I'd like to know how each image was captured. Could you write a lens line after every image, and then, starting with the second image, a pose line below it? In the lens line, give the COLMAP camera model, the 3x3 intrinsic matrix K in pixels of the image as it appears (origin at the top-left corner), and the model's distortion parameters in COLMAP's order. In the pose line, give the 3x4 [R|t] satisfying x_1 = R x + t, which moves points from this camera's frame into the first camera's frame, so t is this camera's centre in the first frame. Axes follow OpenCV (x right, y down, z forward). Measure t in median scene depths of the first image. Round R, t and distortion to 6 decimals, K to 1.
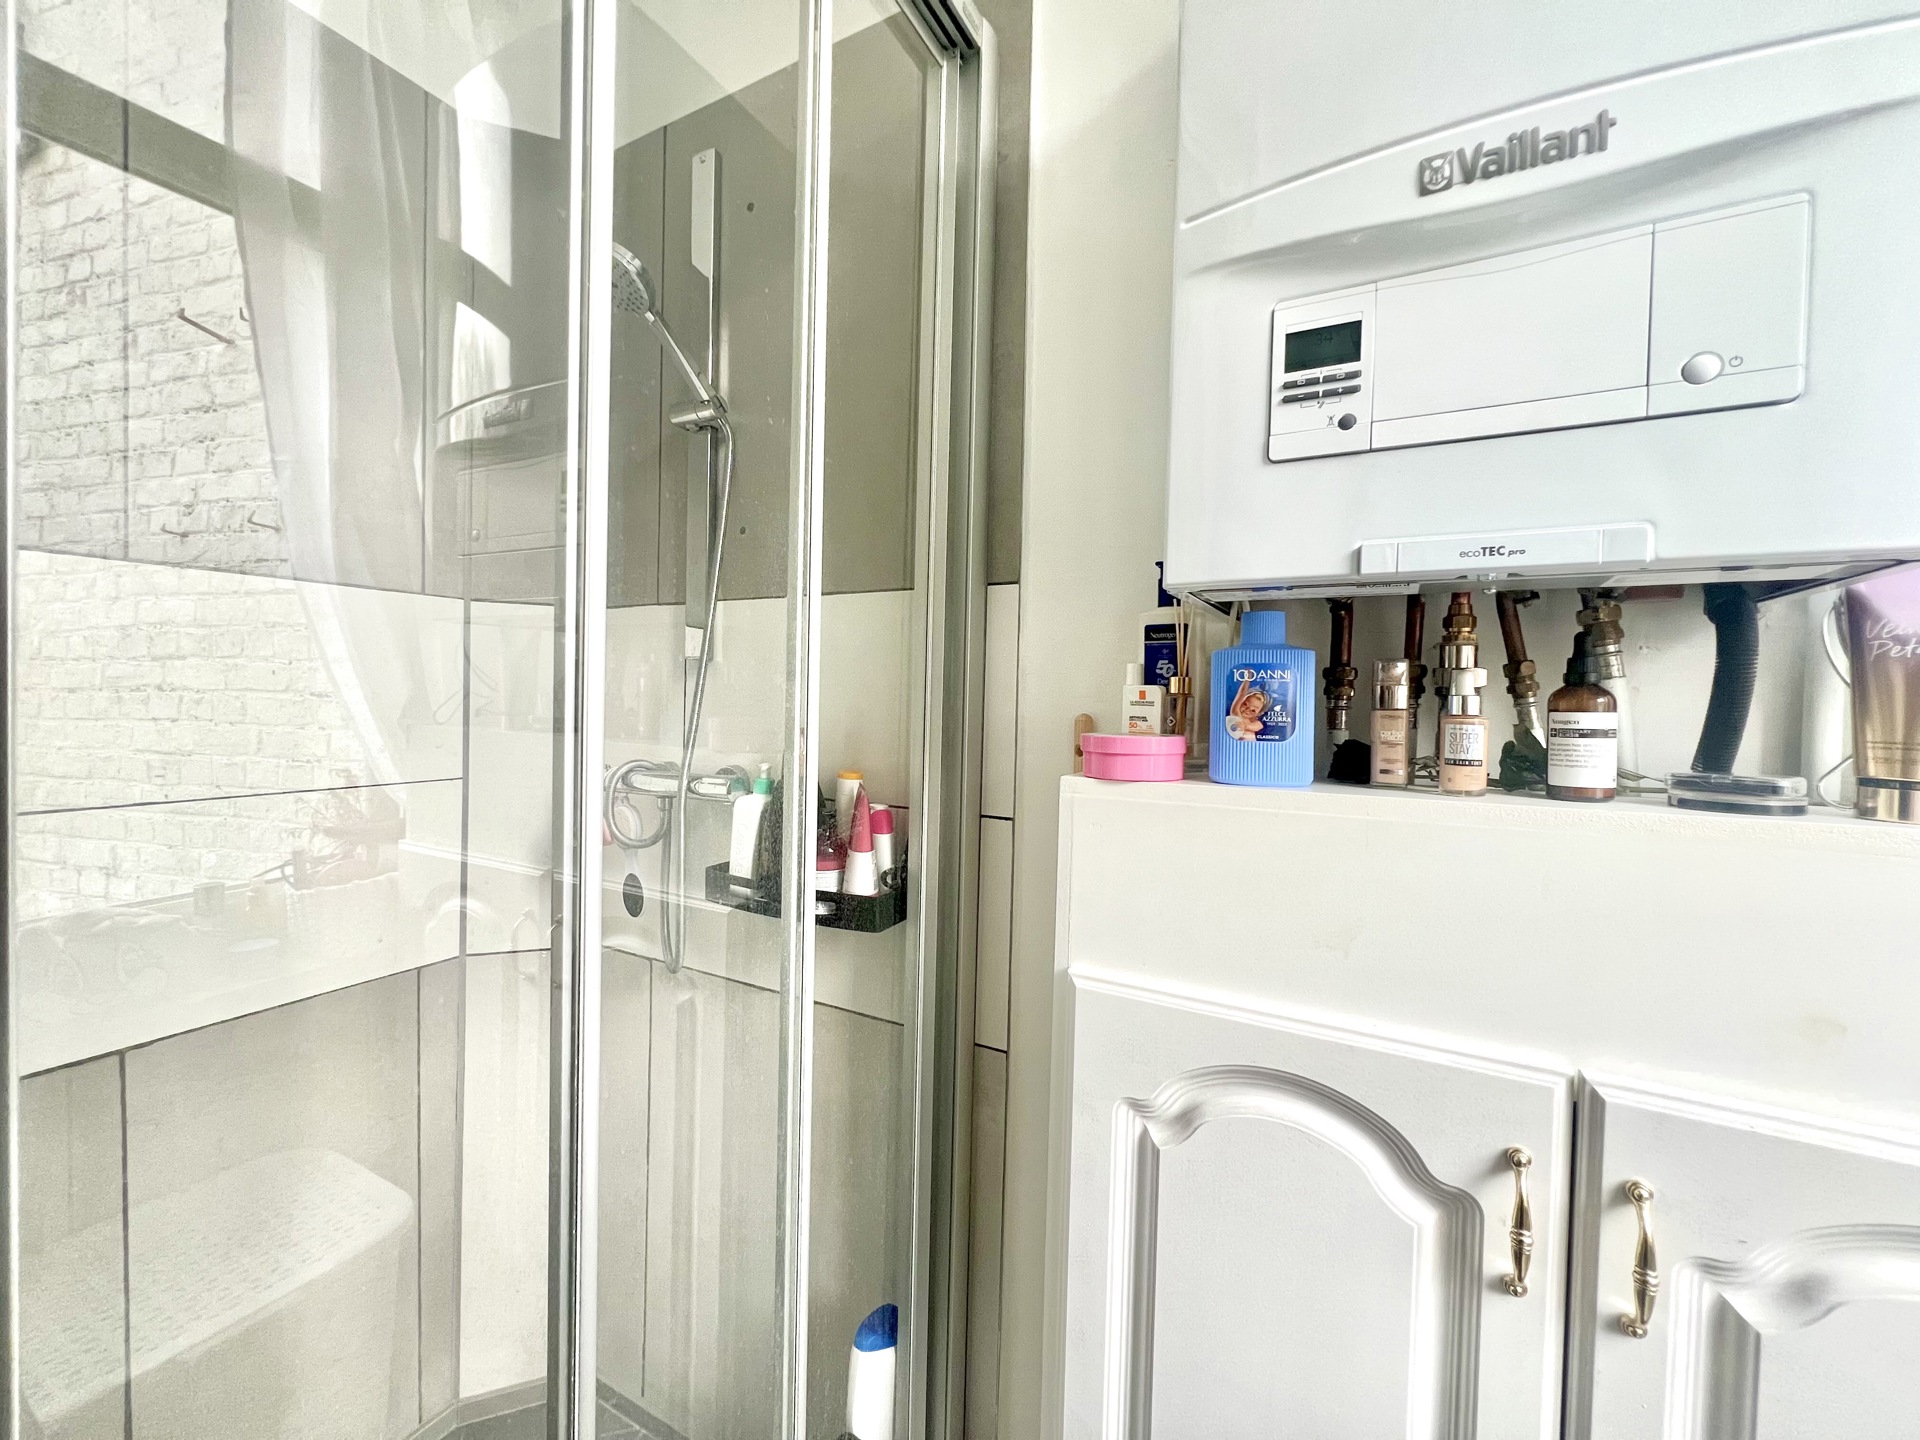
lens RADIAL K [[769.8, 0, 959.1], [0, 769.8, 710.6], [0, 0, 1]] dist [-0.003499, -0.000087]
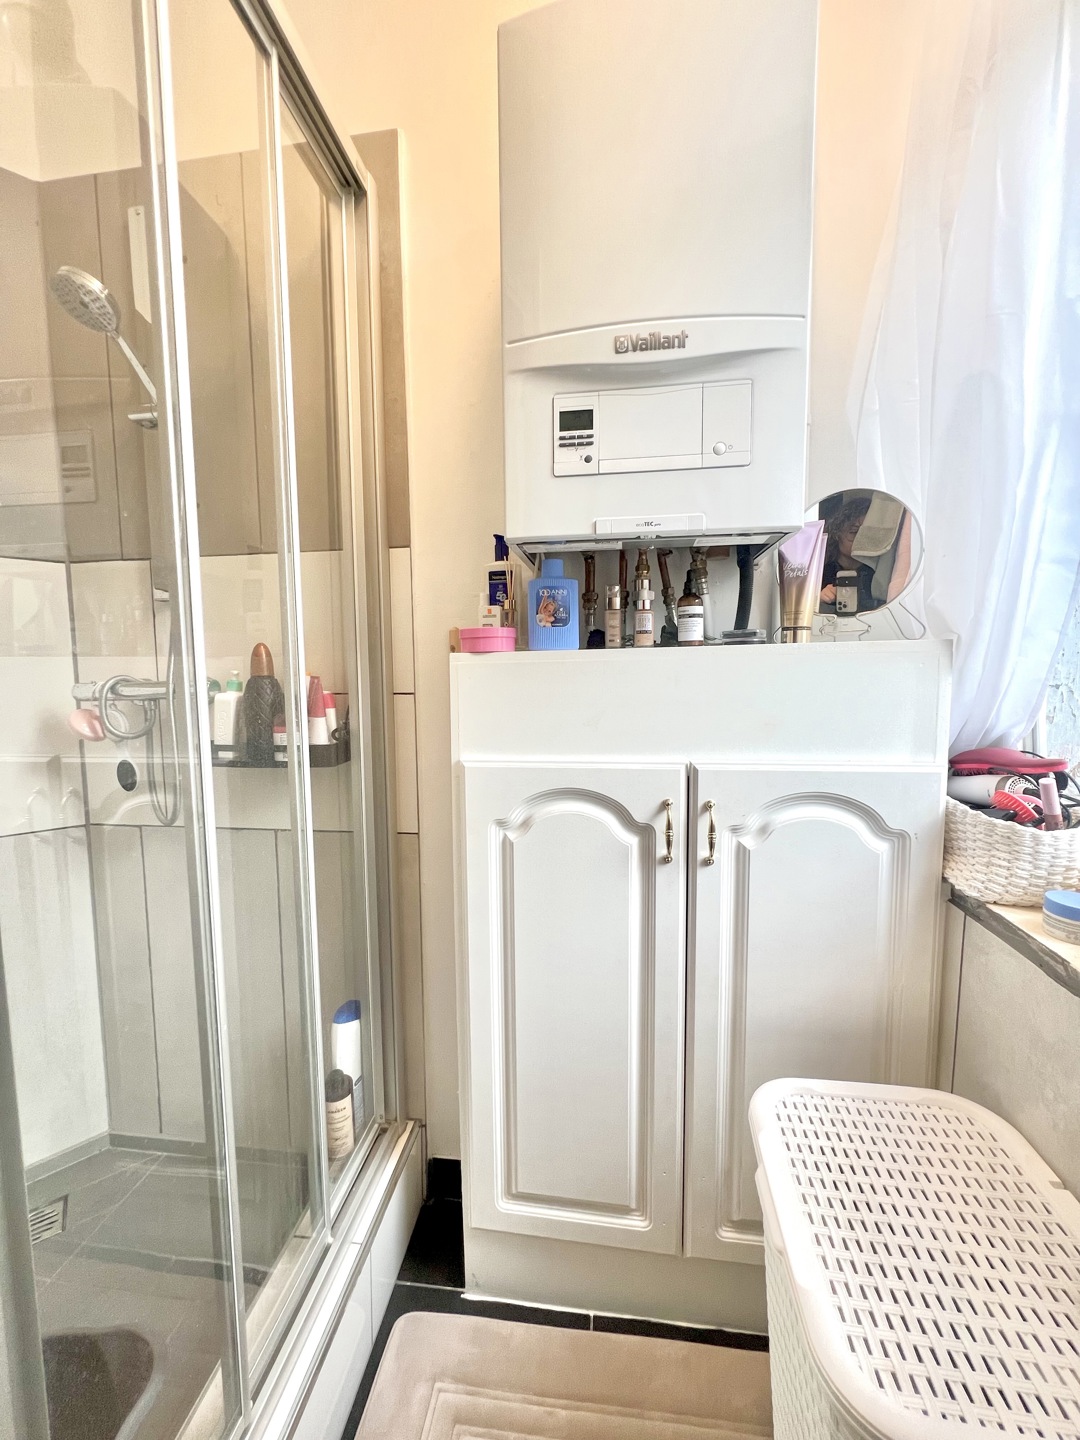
lens RADIAL K [[577.4, 0, 537.8], [0, 577.4, 717.1], [0, 0, 1]] dist [-0.003499, -0.000087]
pose [[0.933986, -0.065054, 0.351339, -0.180599], [0.039769, 0.996103, 0.078717, 0.159234], [-0.355090, -0.059548, 0.932933, -0.374785]]
